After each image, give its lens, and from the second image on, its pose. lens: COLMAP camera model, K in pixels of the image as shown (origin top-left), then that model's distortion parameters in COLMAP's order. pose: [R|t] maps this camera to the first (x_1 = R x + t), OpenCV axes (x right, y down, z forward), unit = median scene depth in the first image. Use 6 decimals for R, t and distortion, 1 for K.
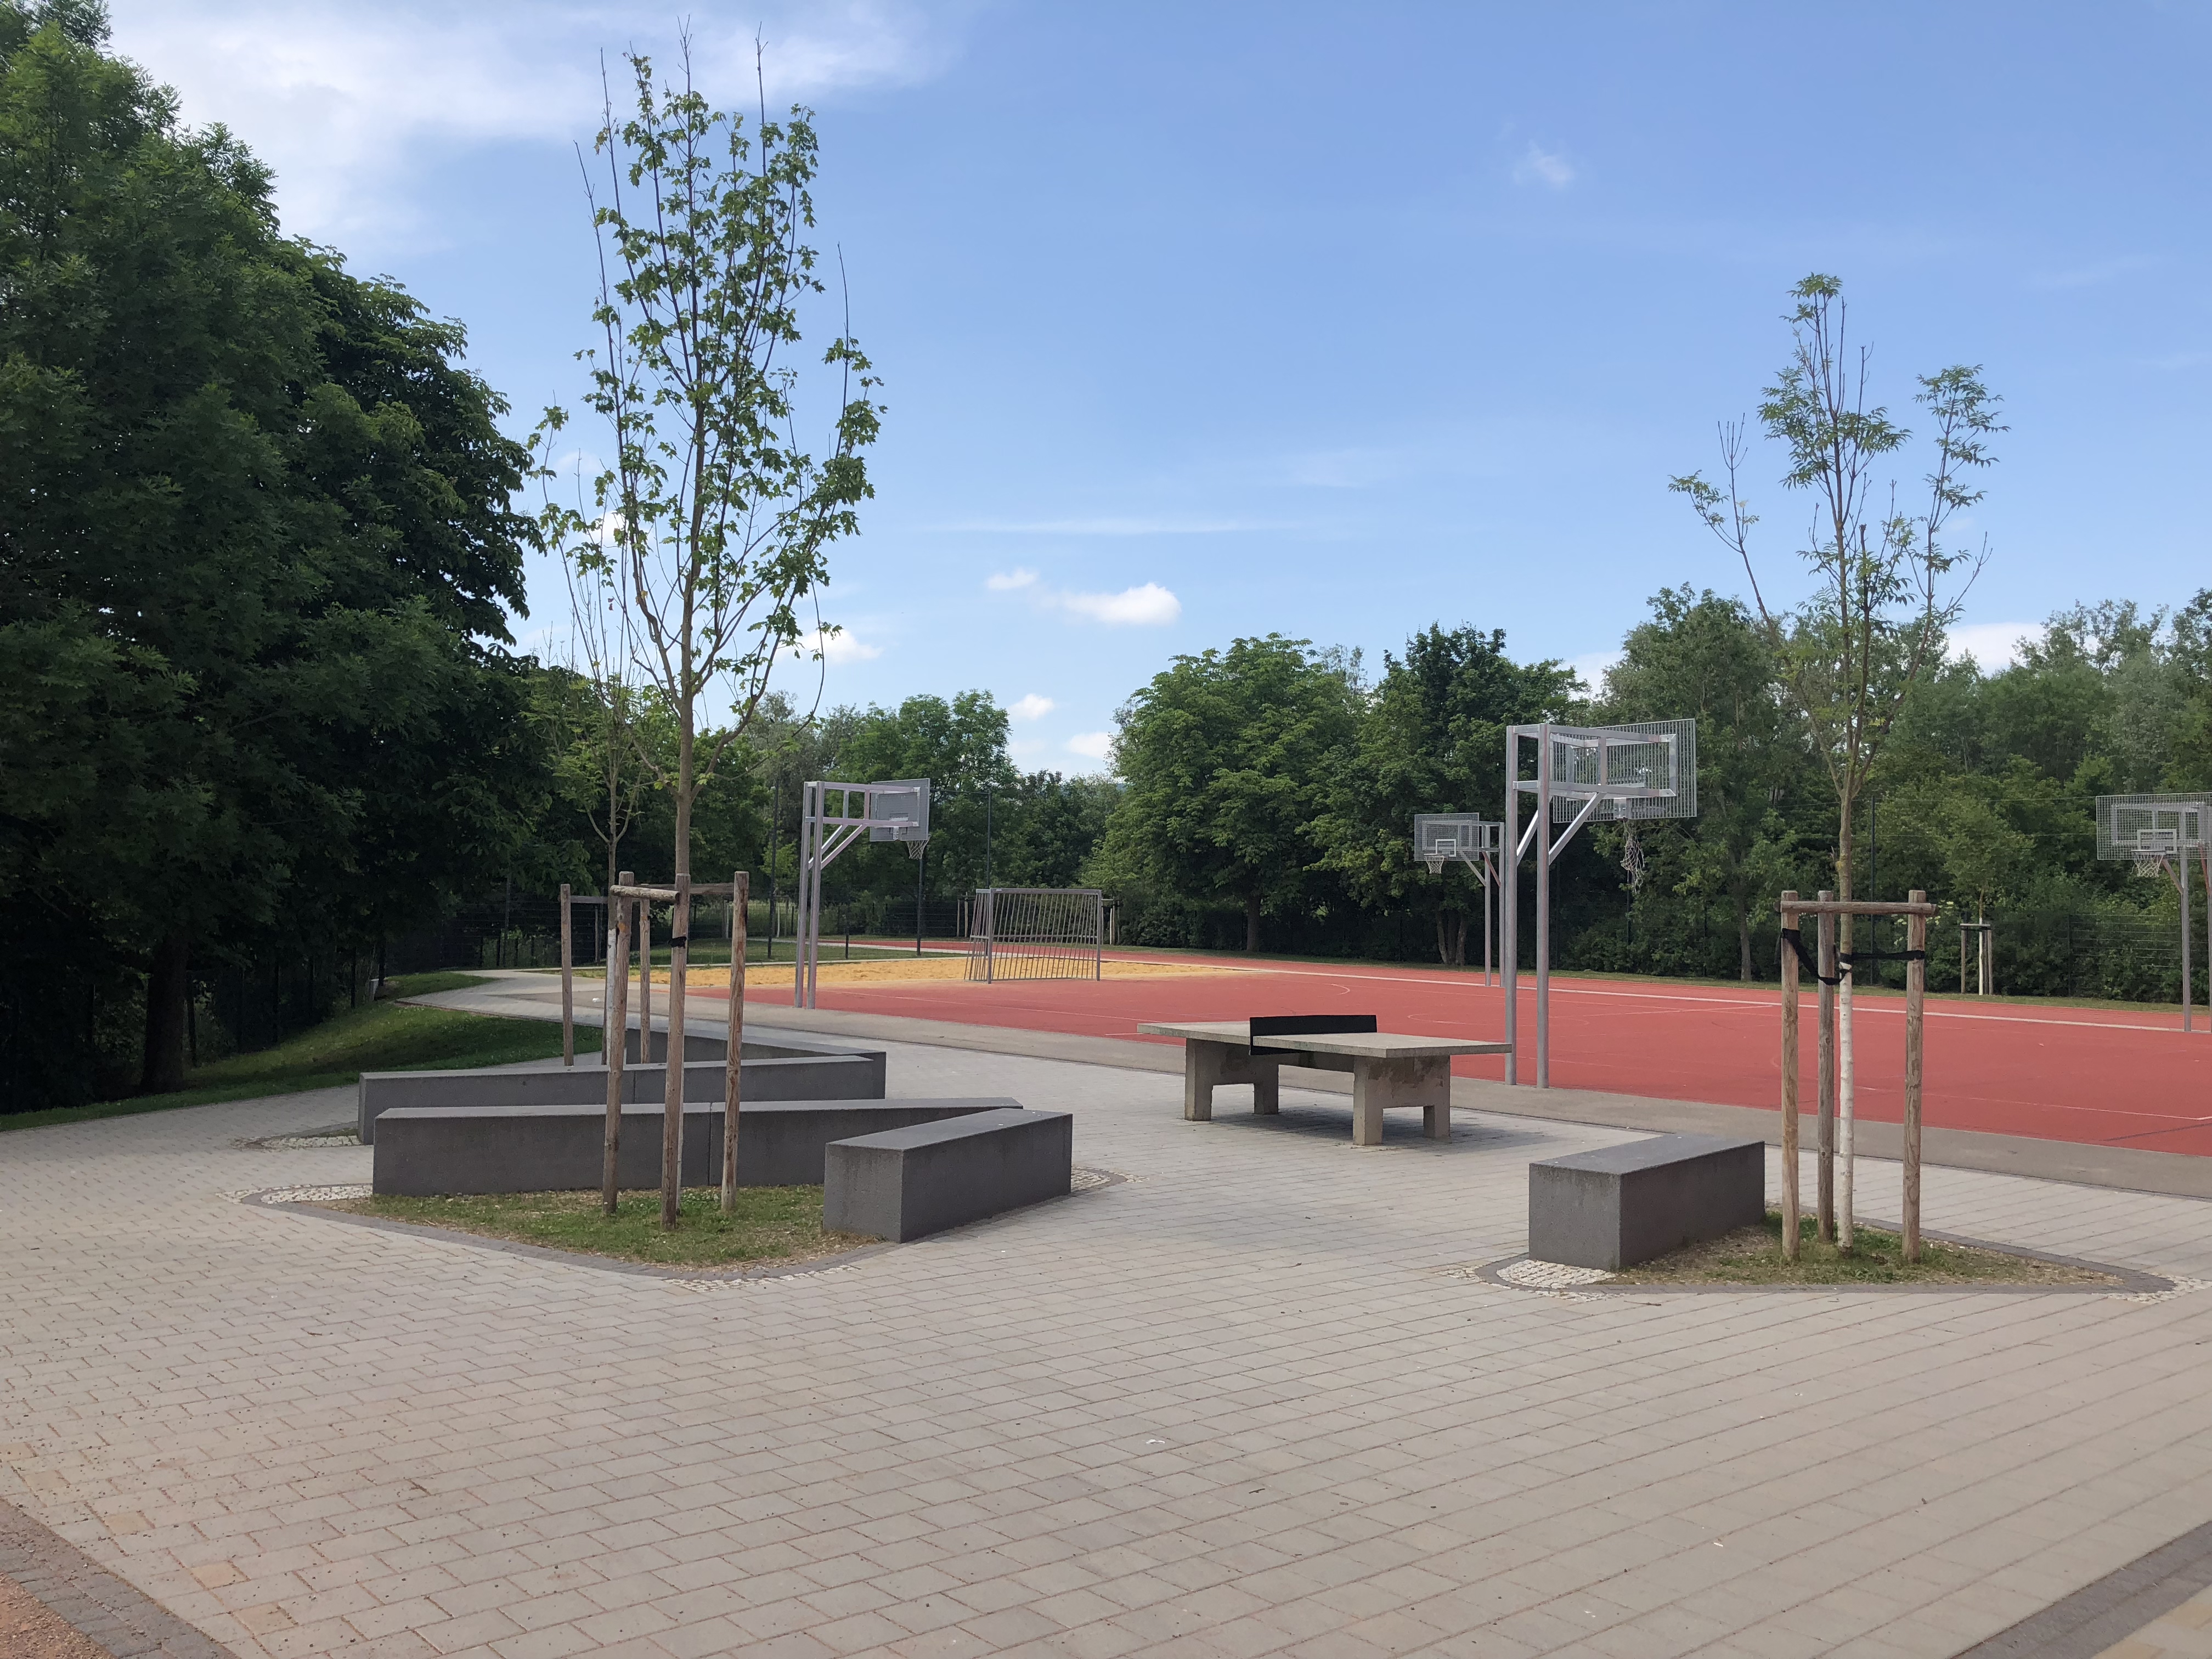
lens RADIAL K [[1800.4, 0, 1106.4], [0, 1800.4, 783.9], [0, 0, 1]] dist [0.031156, -0.008042]
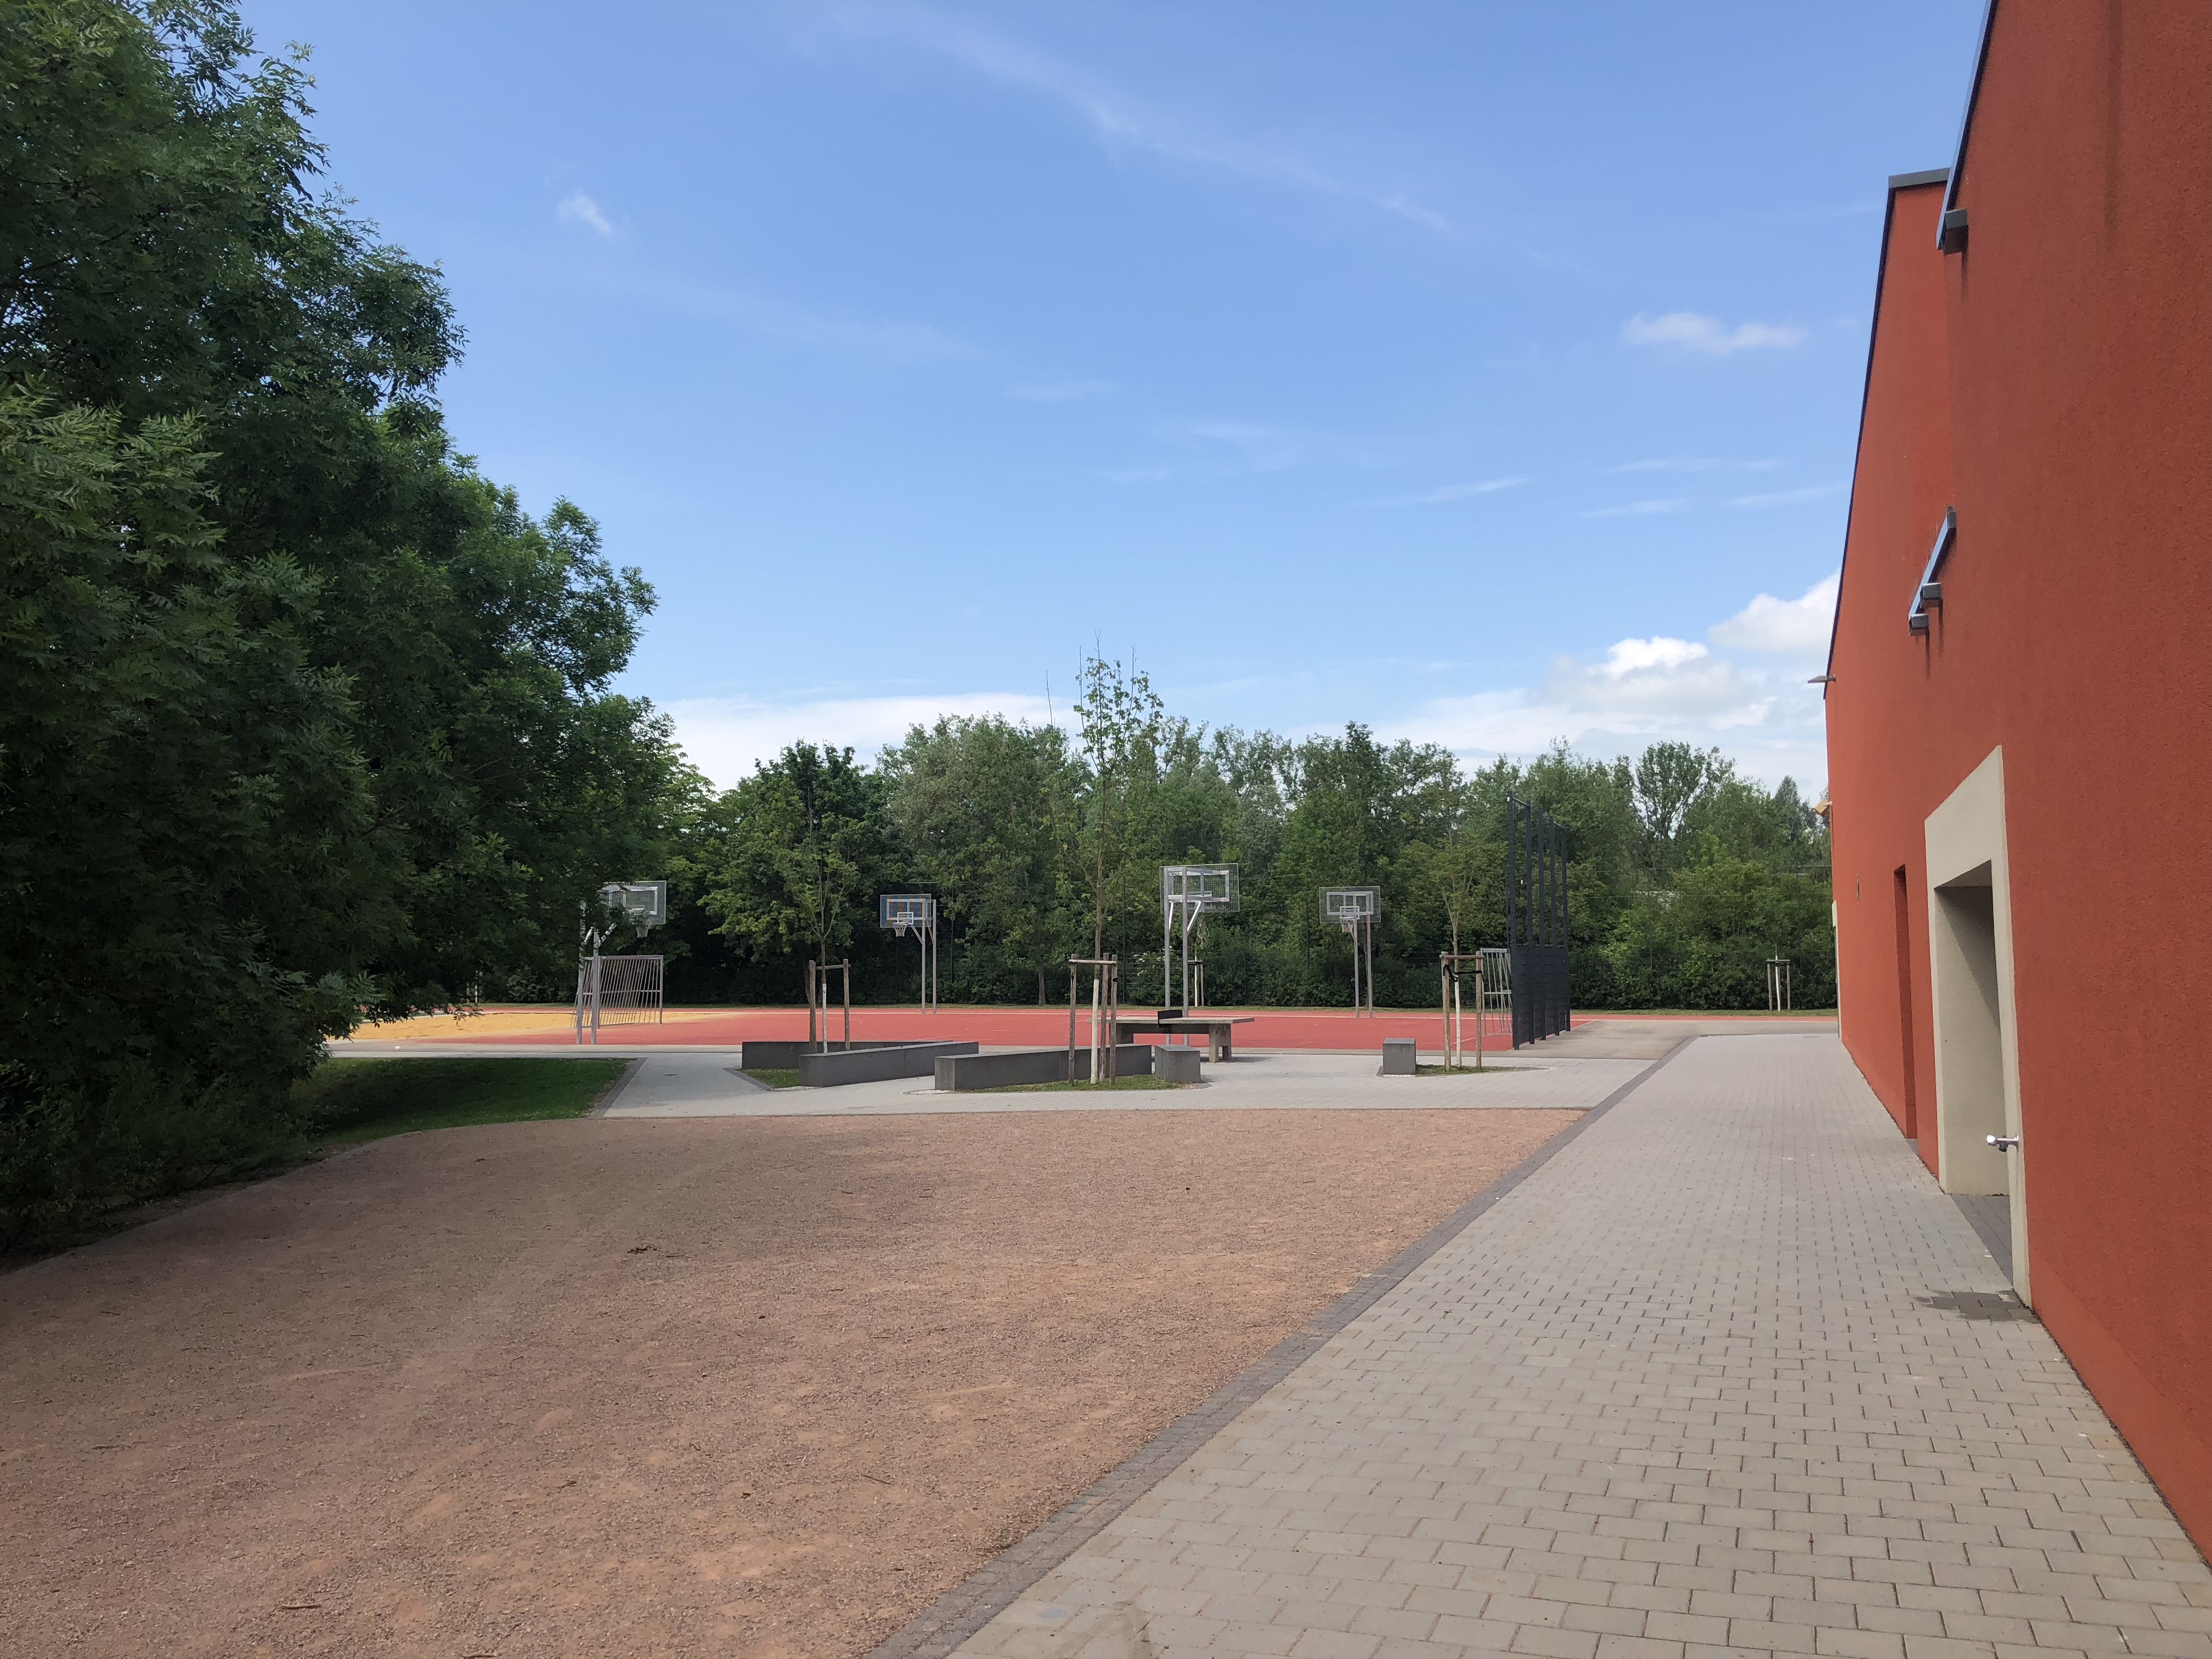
lens RADIAL K [[1800.4, 0, 1107.5], [0, 1800.4, 829.7], [0, 0, 1]] dist [0.031156, -0.008042]
pose [[0.865886, 0.008275, 0.500173, -0.301801], [-0.007388, 0.999966, -0.003755, -0.024087], [-0.500187, -0.000444, 0.865917, -0.250322]]
